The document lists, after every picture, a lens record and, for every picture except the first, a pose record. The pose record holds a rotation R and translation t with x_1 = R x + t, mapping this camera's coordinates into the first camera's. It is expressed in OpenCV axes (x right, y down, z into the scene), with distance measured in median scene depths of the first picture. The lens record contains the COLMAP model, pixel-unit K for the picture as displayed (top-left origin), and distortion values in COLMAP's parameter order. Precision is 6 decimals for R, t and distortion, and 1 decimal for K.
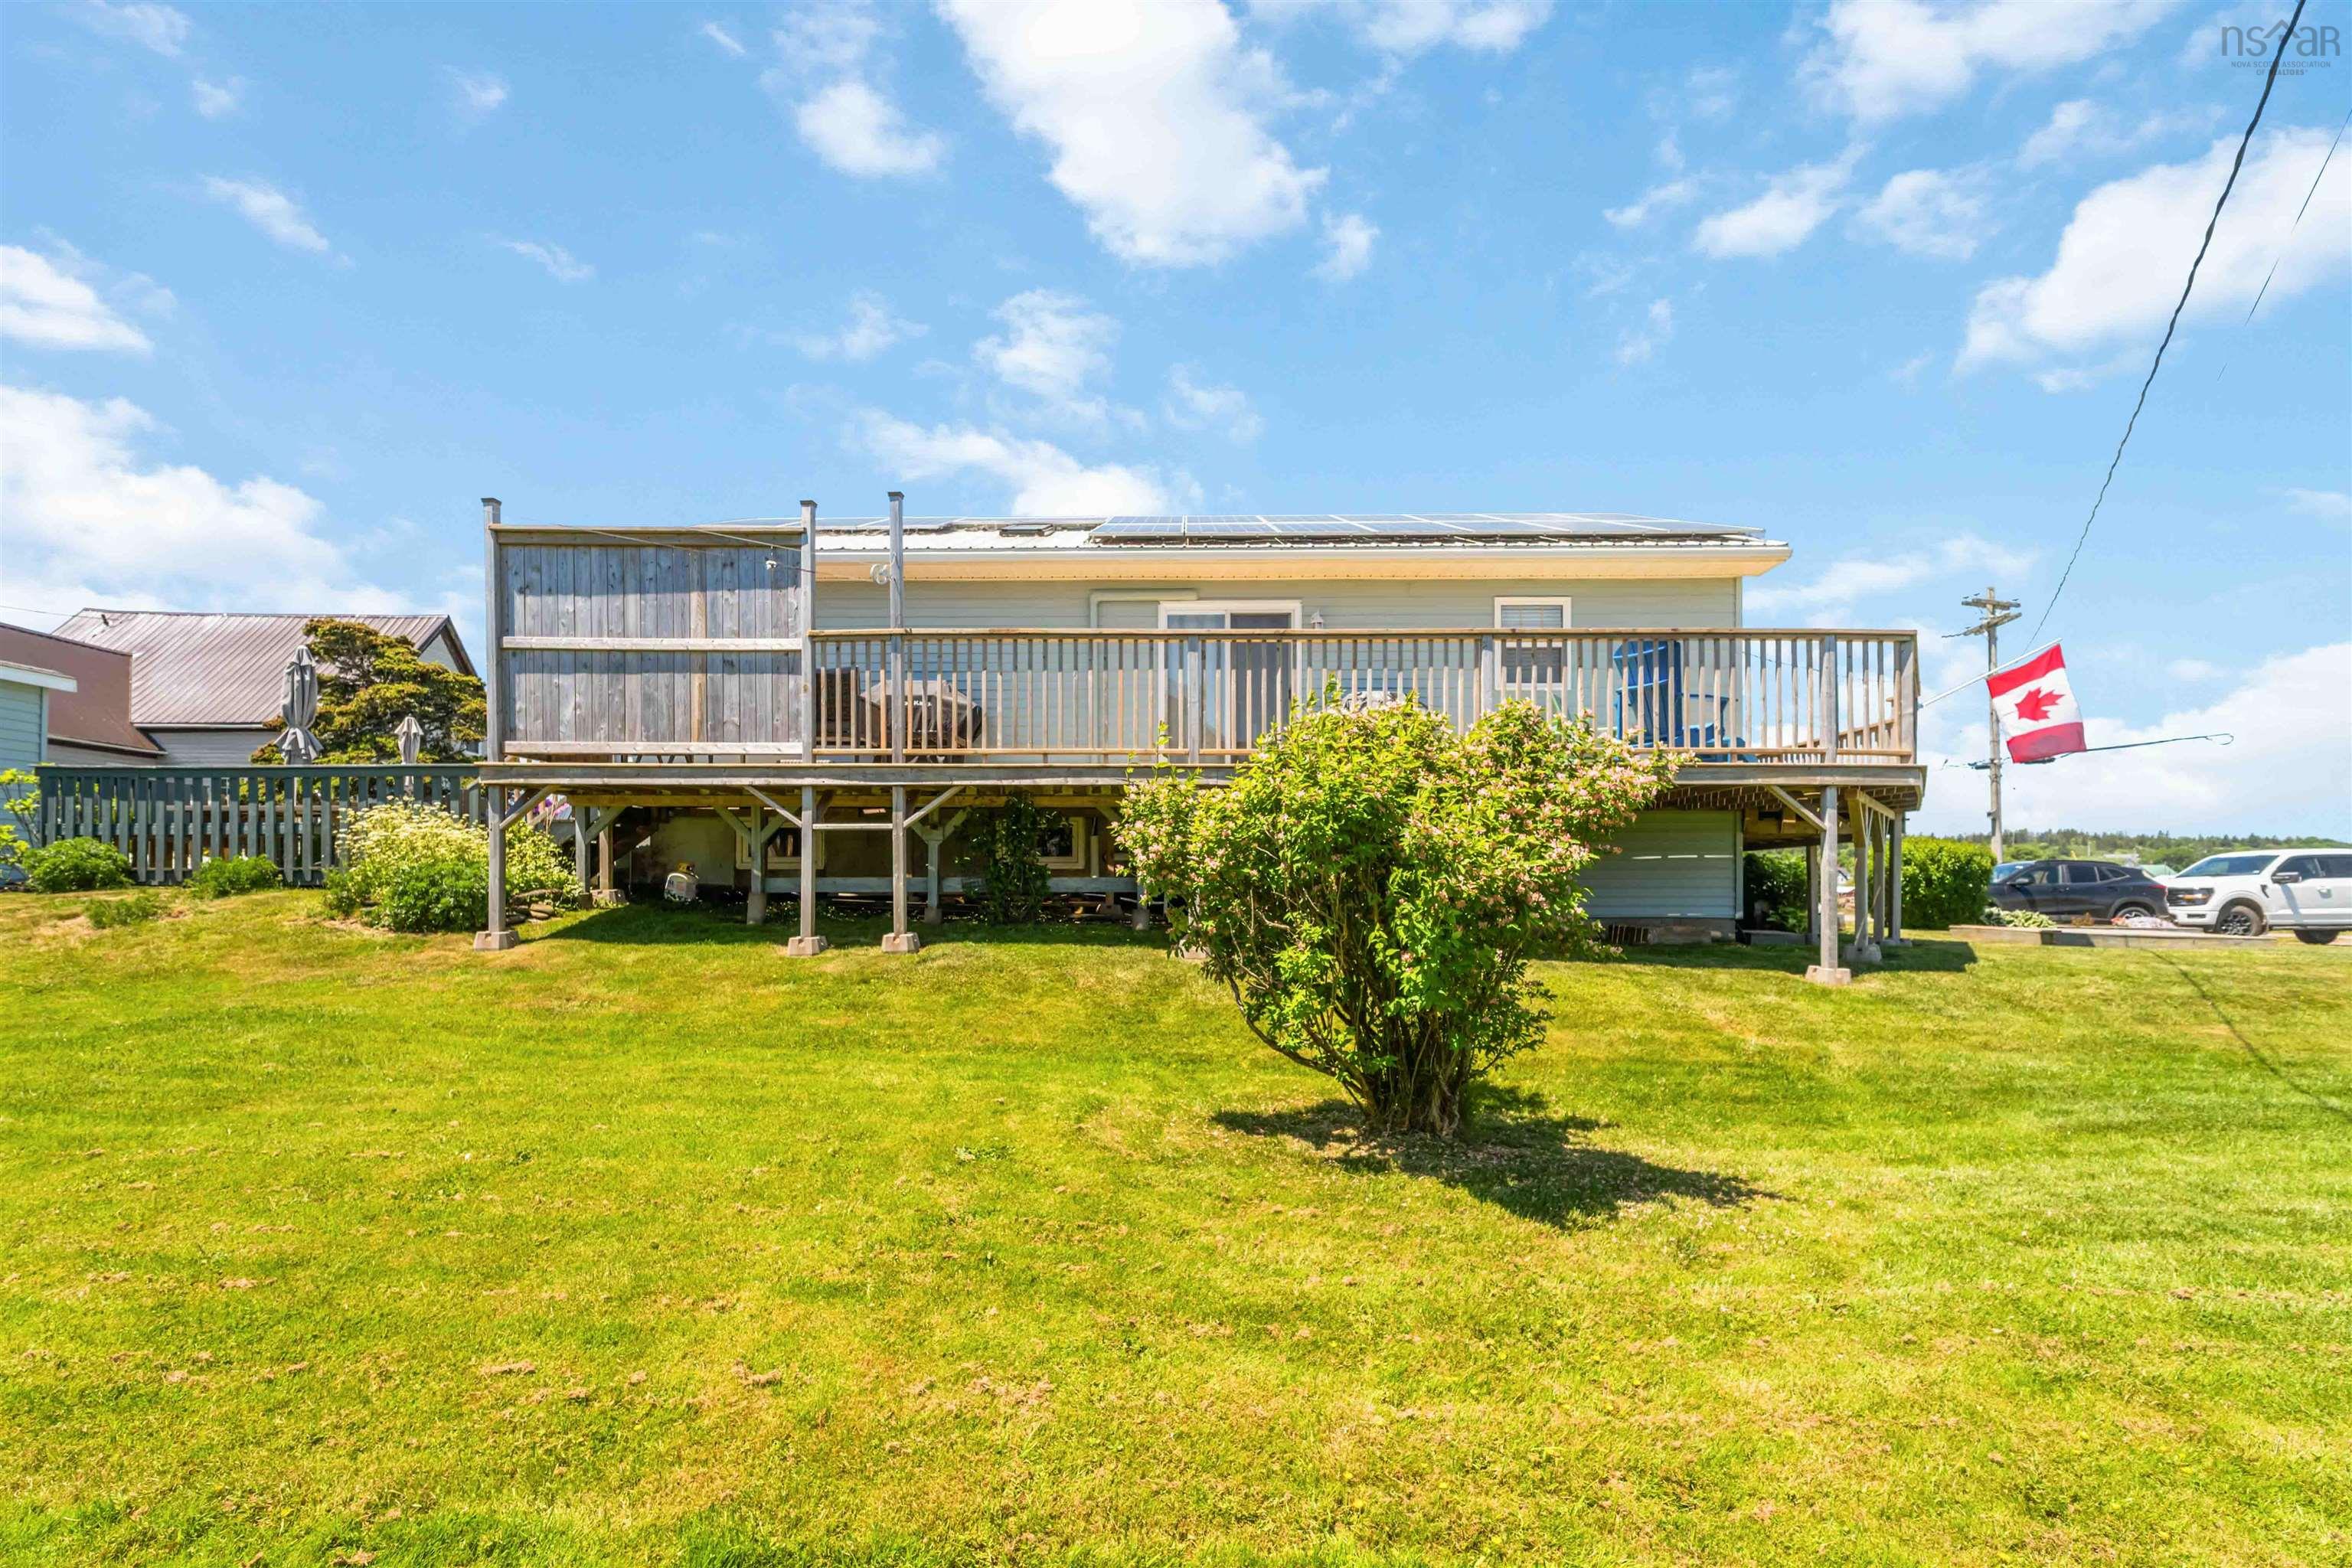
lens RADIAL K [[1041.1, 0, 1175.9], [0, 1041.1, 910.7], [0, 0, 1]] dist [0.001120, 0.000529]
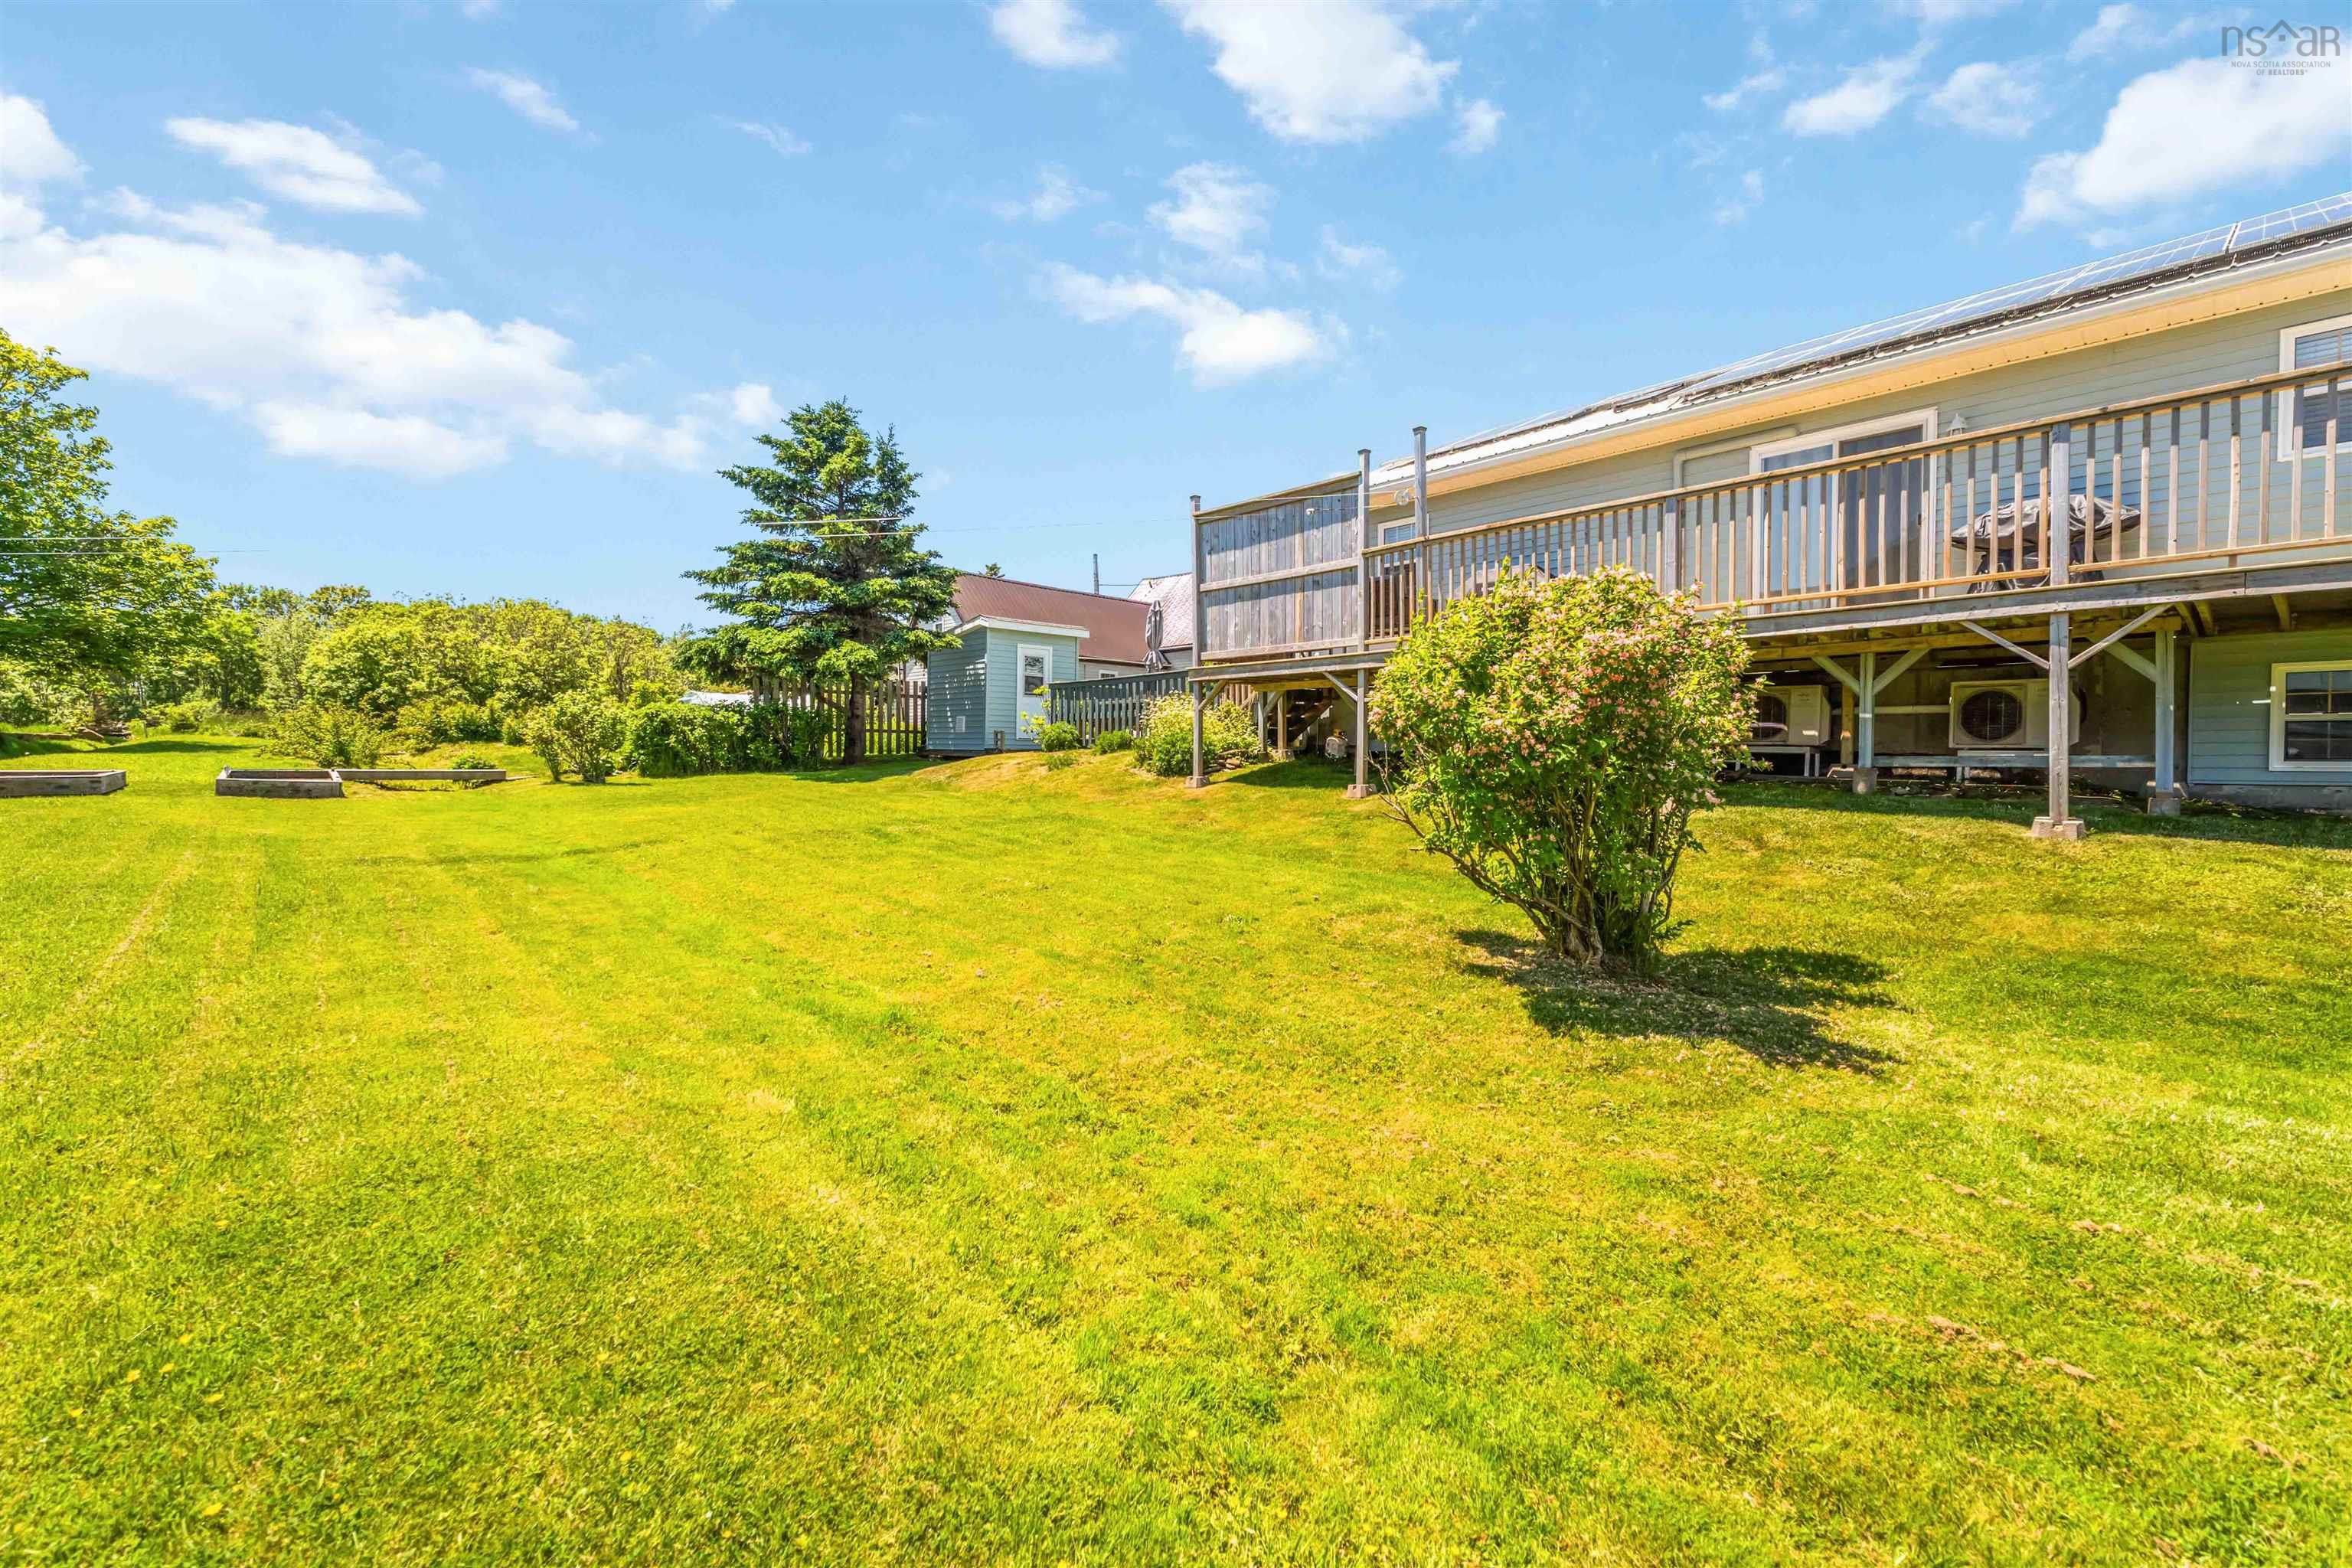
lens RADIAL K [[1000.8, 0, 1176.0], [0, 1000.8, 784.0], [0, 0, 1]] dist [0.001315, 0.000192]
pose [[0.675477, 0.019652, -0.737119, 0.418369], [-0.010579, 0.999800, 0.016961, 0.006285], [0.737305, -0.003659, 0.675550, -0.023081]]
